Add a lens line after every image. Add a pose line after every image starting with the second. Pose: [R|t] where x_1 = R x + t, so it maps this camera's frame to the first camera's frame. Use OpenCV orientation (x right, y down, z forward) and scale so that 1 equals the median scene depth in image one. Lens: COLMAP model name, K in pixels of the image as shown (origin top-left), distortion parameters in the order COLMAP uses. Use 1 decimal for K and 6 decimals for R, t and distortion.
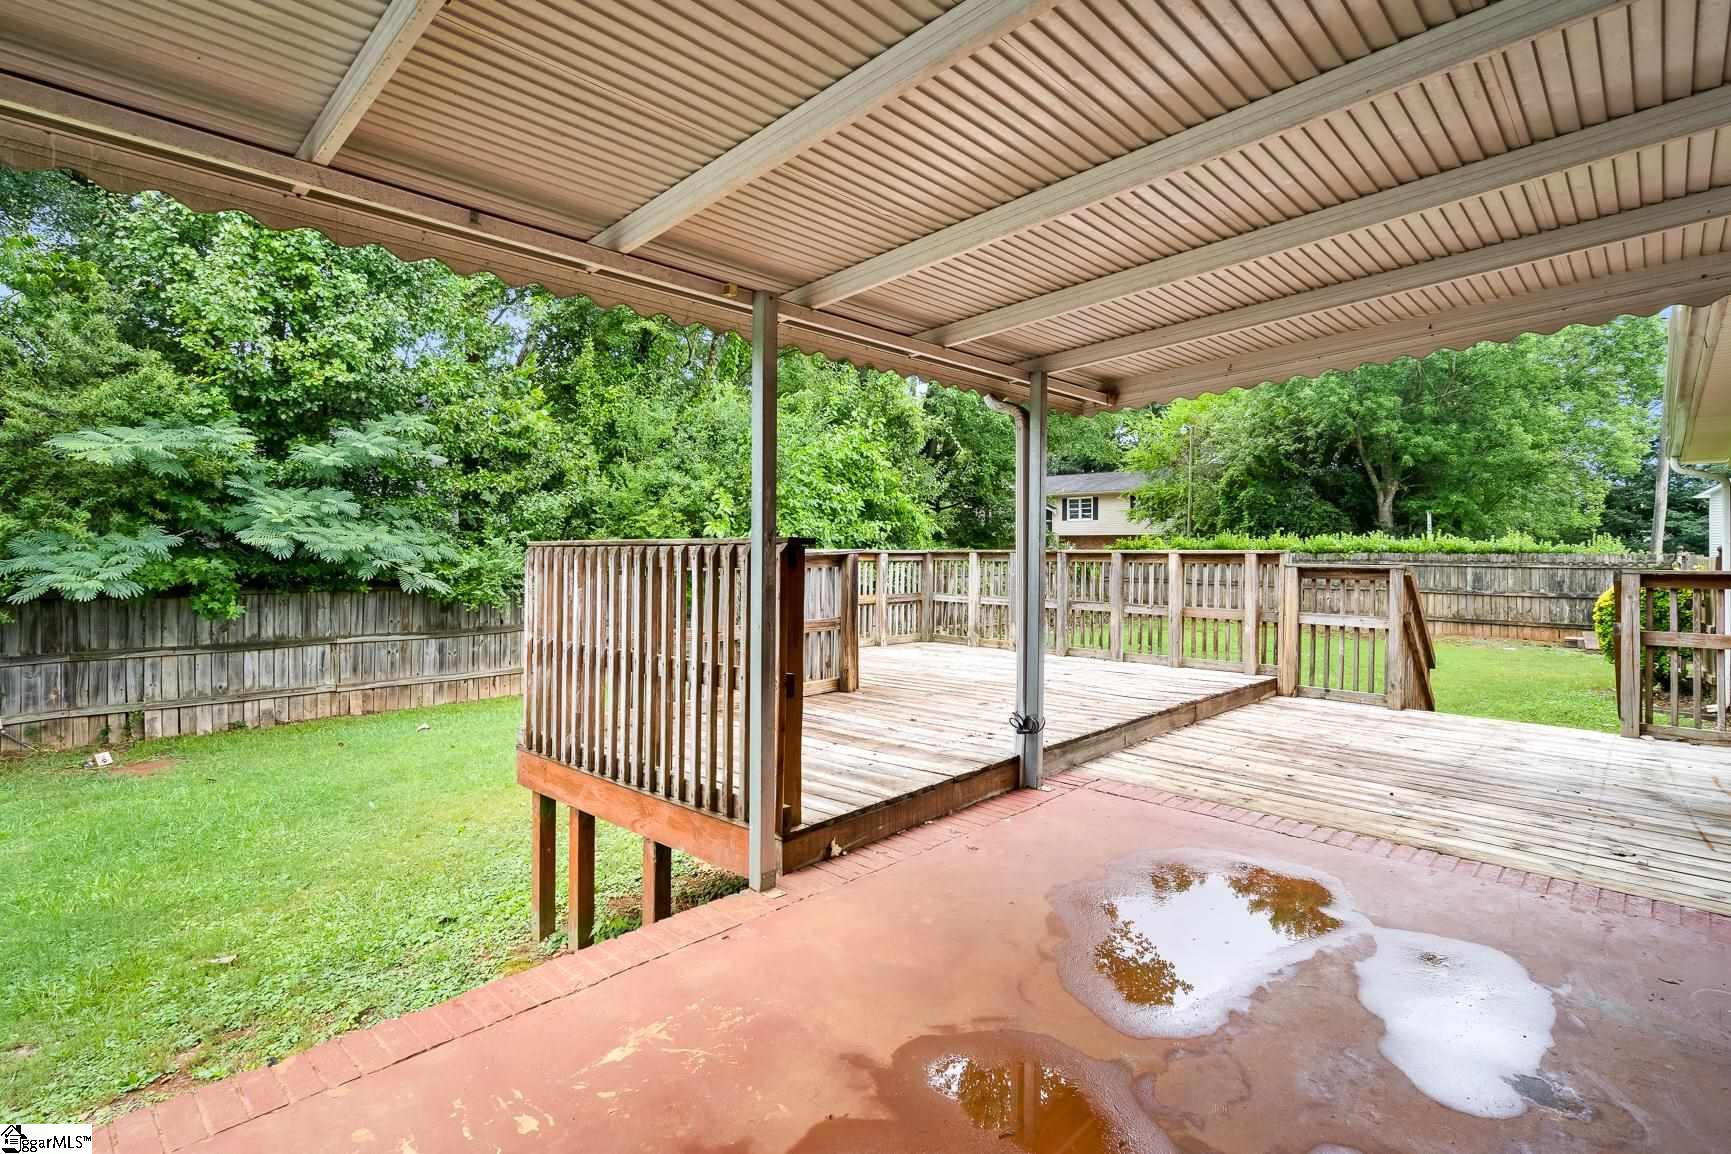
lens RADIAL K [[820.5, 0, 865.5], [0, 820.5, 577.0], [0, 0, 1]] dist [0.003786, -0.000525]
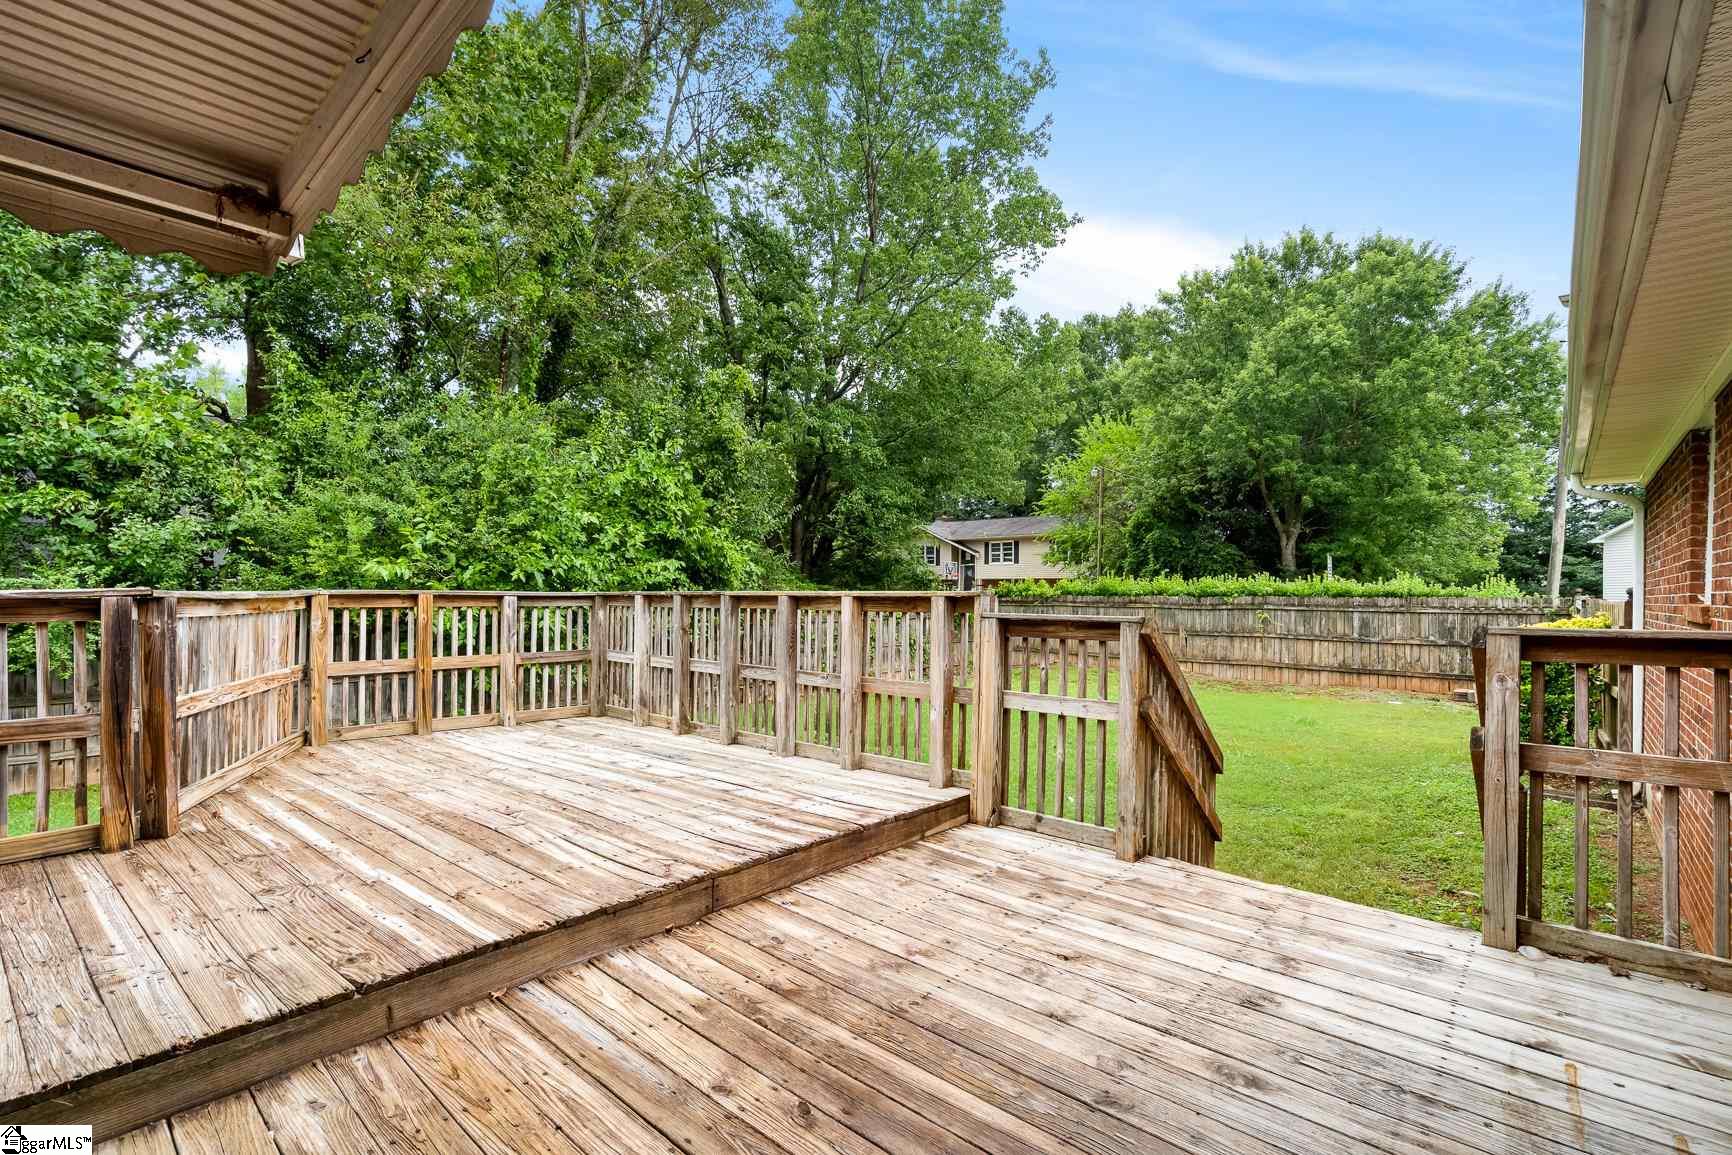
lens RADIAL K [[770.4, 0, 866.9], [0, 770.4, 626.9], [0, 0, 1]] dist [-0.000920, 0.000586]
pose [[0.999278, -0.001094, 0.037969, 0.124035], [0.000706, 0.999947, 0.010228, -0.003539], [-0.037978, -0.010194, 0.999227, 0.128659]]
